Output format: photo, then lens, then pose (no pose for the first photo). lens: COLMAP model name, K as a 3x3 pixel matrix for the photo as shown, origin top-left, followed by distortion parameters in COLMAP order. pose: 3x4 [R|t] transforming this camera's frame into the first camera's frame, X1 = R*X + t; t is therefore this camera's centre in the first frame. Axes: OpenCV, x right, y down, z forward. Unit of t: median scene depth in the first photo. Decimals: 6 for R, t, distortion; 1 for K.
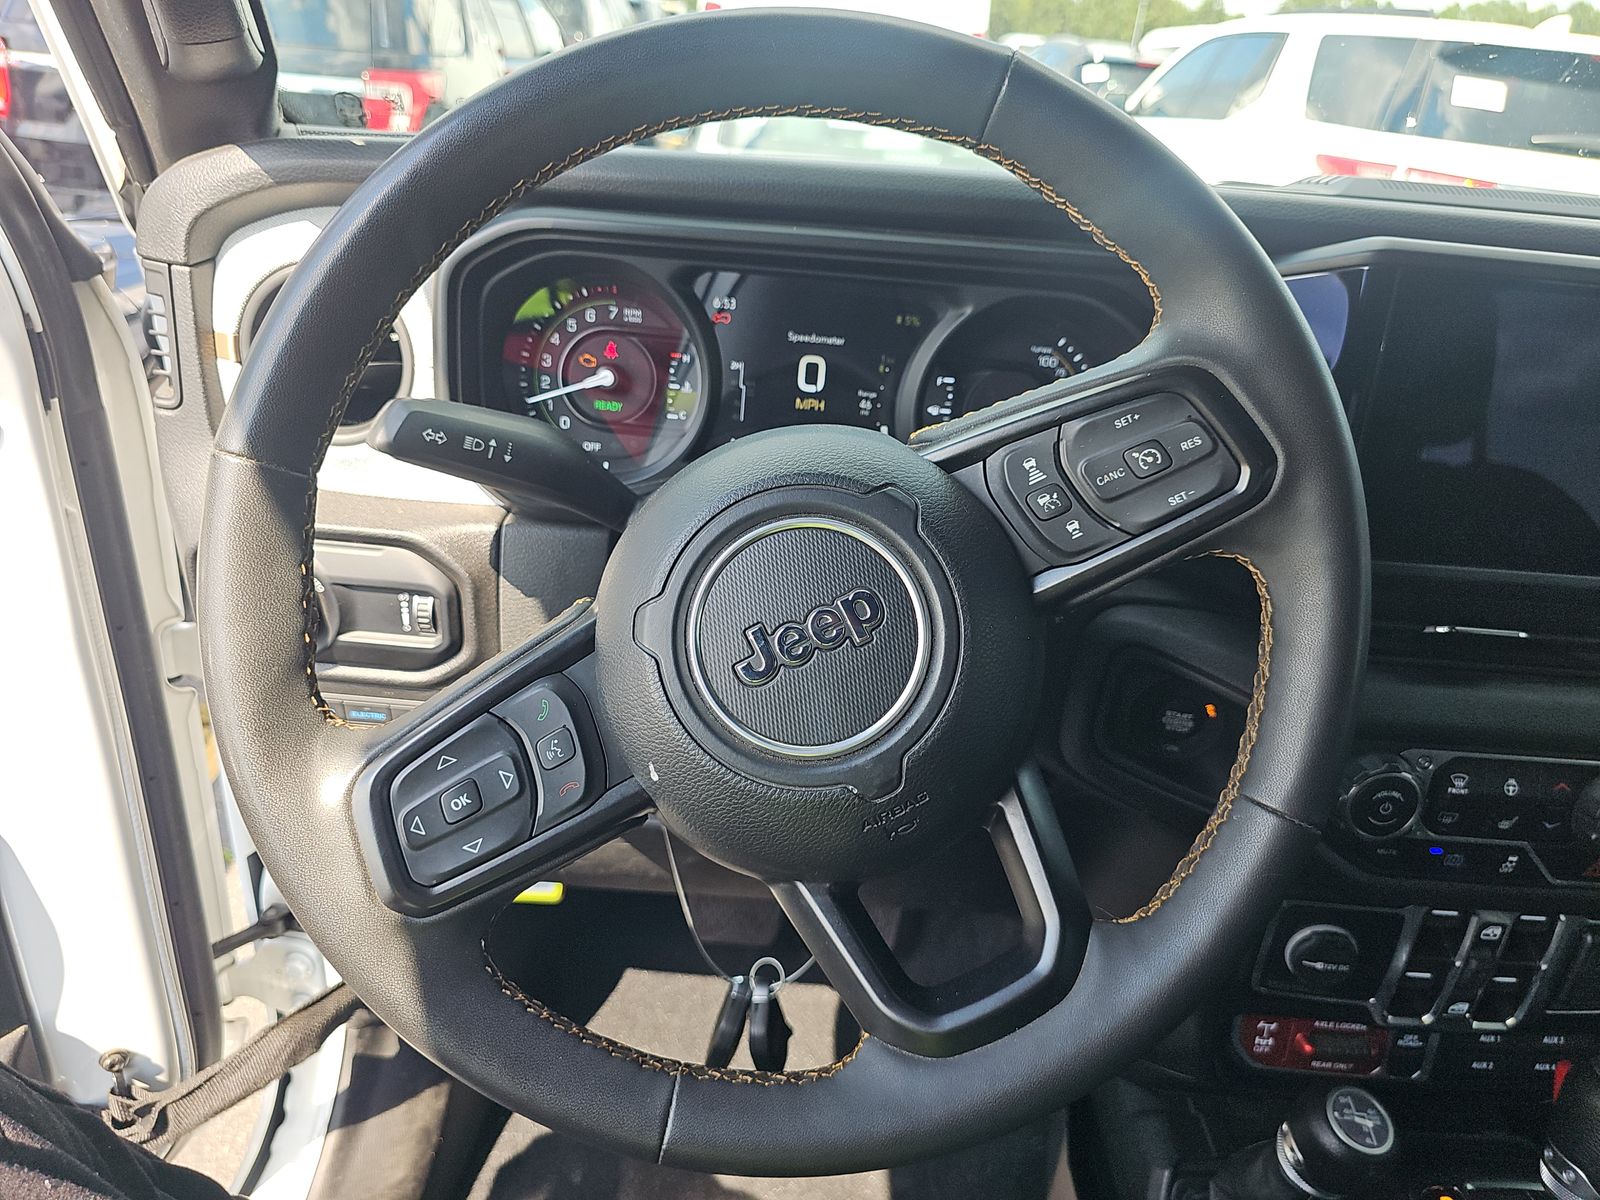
lens RADIAL K [[1067.6, 0, 800.0], [0, 1067.6, 600.0], [0, 0, 1]] dist [-0.002298, -0.002052]
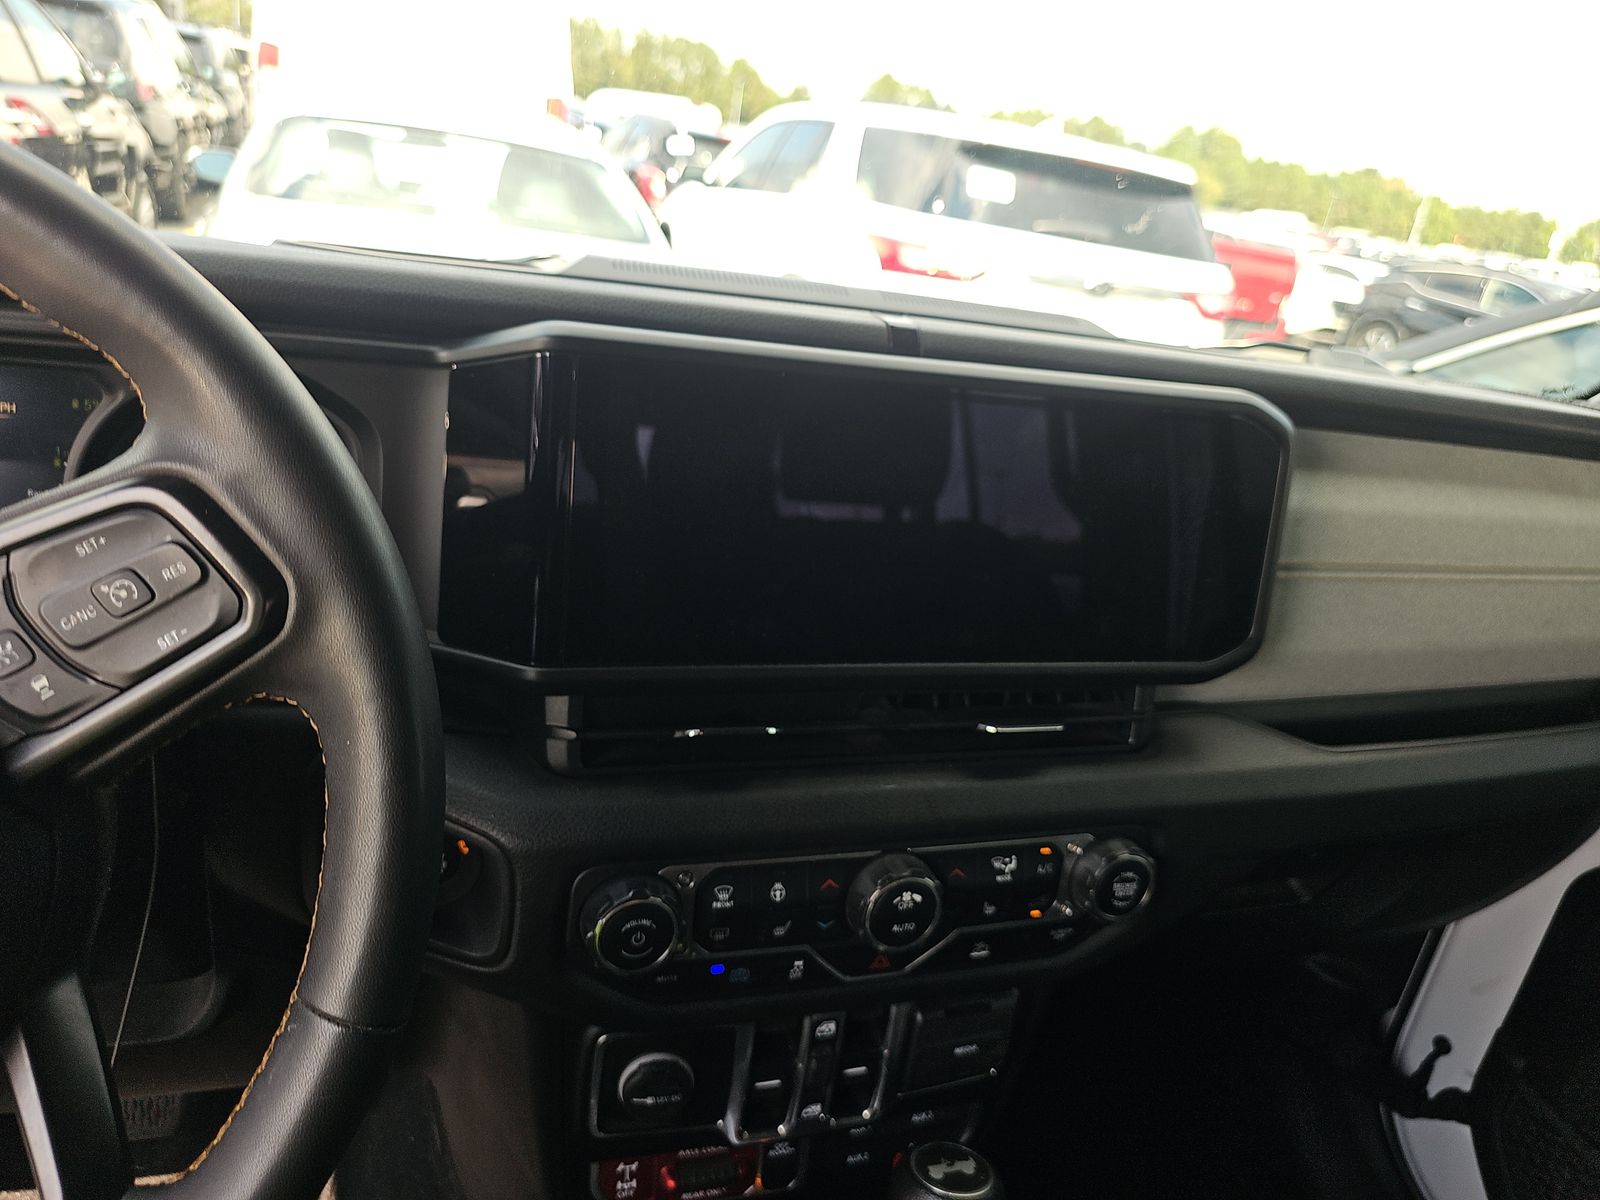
lens RADIAL K [[1048.8, 0, 836.1], [0, 1048.8, 580.6], [0, 0, 1]] dist [-0.007507, -0.004215]
pose [[0.947187, -0.055404, 0.315860, 0.432932], [0.074550, 0.996020, -0.048848, -0.048677], [-0.311896, 0.069816, 0.947548, 0.086087]]
